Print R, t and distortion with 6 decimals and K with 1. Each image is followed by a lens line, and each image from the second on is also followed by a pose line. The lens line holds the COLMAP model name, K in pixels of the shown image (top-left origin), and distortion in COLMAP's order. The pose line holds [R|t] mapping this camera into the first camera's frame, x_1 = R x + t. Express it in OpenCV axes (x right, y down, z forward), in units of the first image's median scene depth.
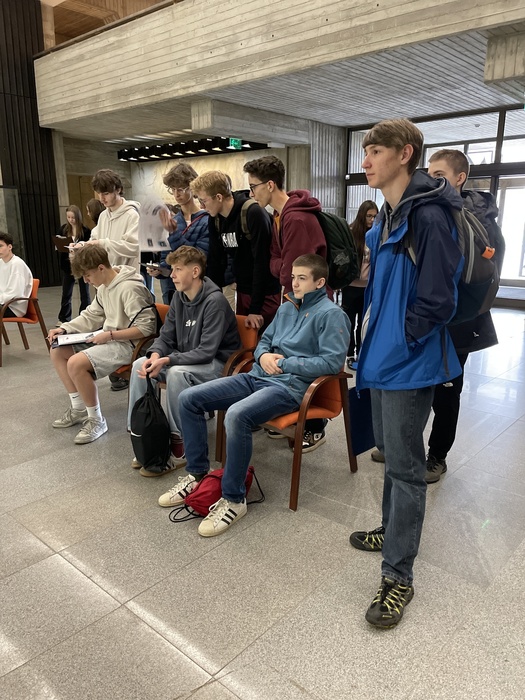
lens RADIAL K [[537.1, 0, 262.9], [0, 537.1, 352.1], [0, 0, 1]] dist [-0.007868, -0.009619]
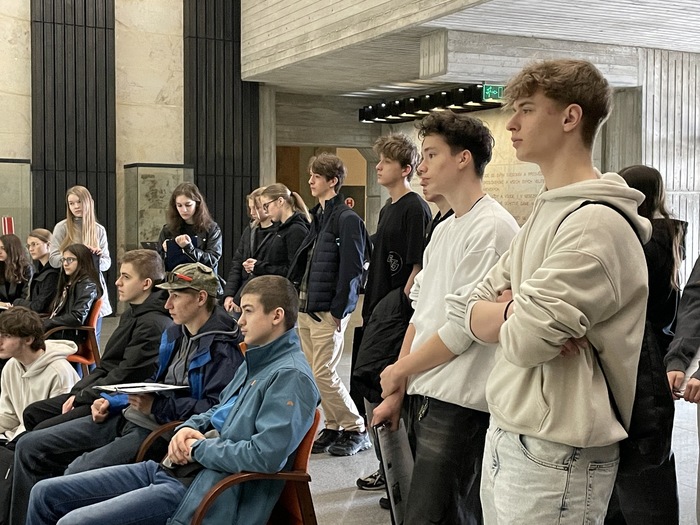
lens RADIAL K [[944.8, 0, 349.8], [0, 944.8, 260.9], [0, 0, 1]] dist [-0.002599, 0.000000]
pose [[0.926184, 0.018885, -0.376600, 0.190084], [-0.088092, 0.981945, -0.167406, -0.002405], [0.366639, 0.188224, 0.911124, -0.013991]]
